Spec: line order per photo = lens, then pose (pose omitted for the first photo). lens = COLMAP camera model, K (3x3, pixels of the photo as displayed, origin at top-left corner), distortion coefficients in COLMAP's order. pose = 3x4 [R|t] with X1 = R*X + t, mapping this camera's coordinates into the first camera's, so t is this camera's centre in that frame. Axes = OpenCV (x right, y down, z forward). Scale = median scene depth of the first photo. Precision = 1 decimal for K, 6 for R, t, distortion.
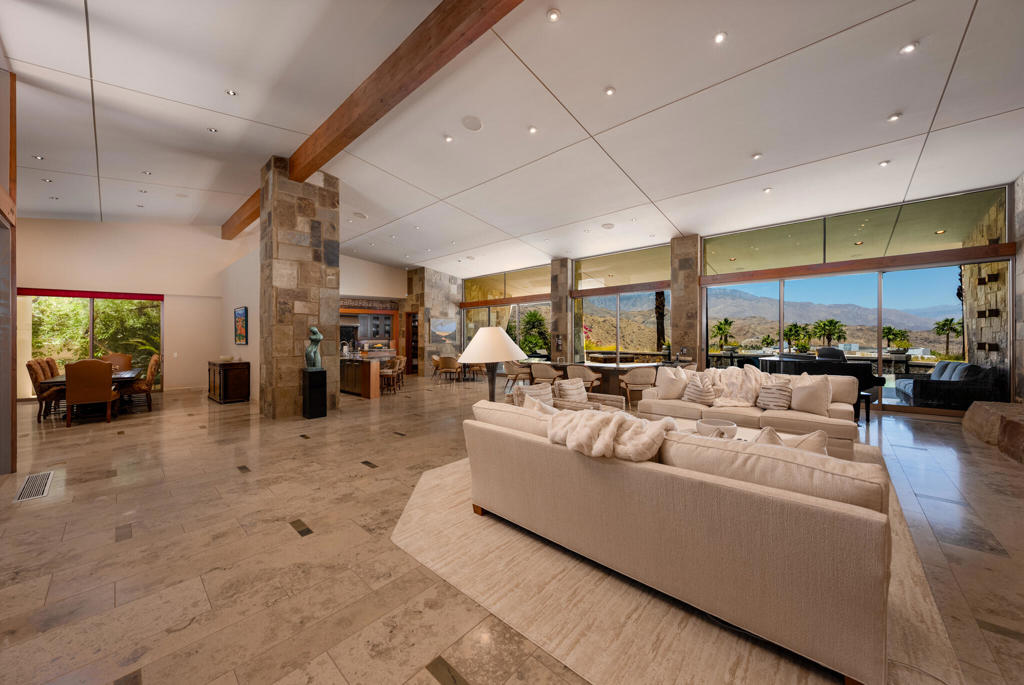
lens RADIAL K [[354.4, 0, 512.7], [0, 354.4, 336.4], [0, 0, 1]] dist [-0.002335, -0.000081]
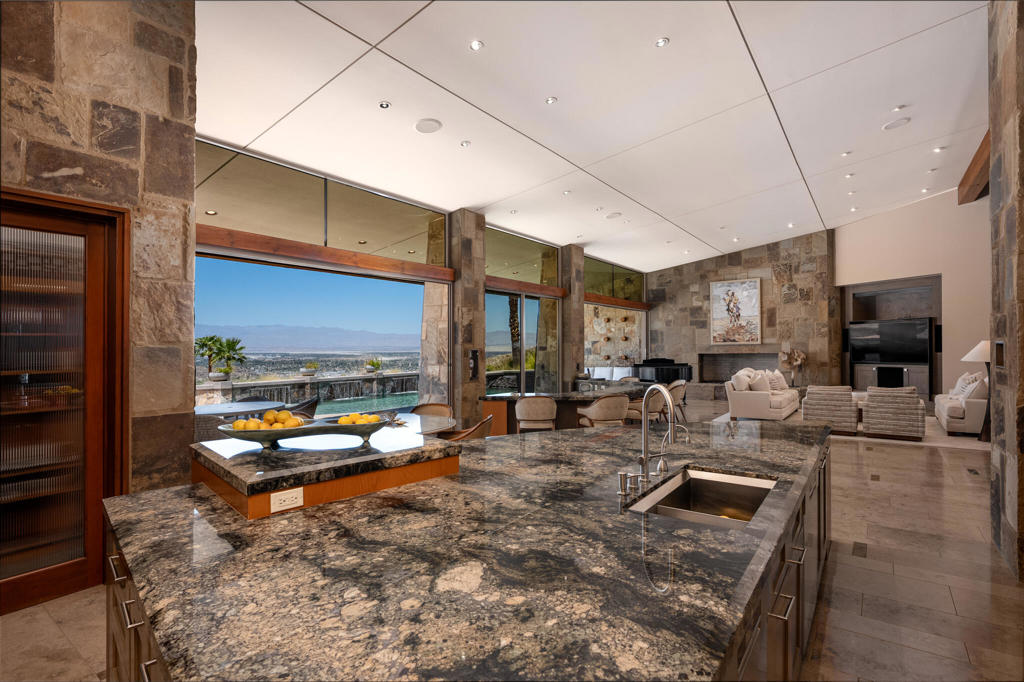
lens RADIAL K [[494.0, 0, 512.6], [0, 494.0, 349.2], [0, 0, 1]] dist [0.002325, -0.000059]
pose [[-0.102348, 0.005827, 0.994732, -0.704856], [0.014499, 0.999885, -0.004366, -0.003220], [-0.994643, 0.013976, -0.102421, 1.148827]]
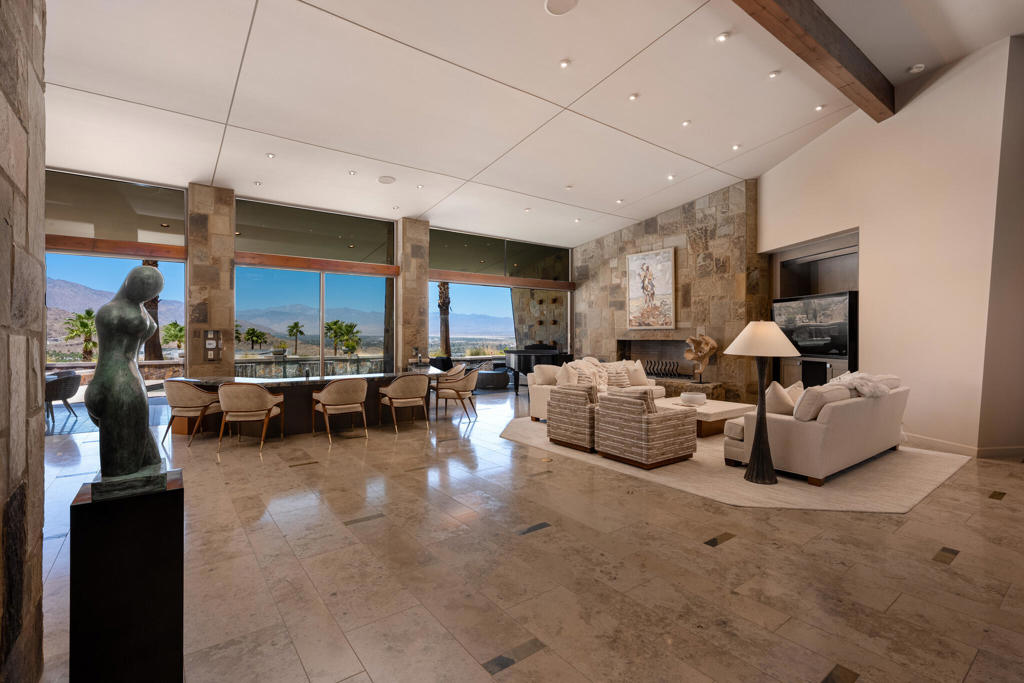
lens RADIAL K [[467.5, 0, 513.2], [0, 467.5, 335.1], [0, 0, 1]] dist [0.011600, -0.000572]
pose [[0.190646, 0.006383, 0.981638, -0.518234], [0.000868, 0.999977, -0.006671, 0.007347], [-0.981658, 0.002124, 0.190636, 0.490033]]
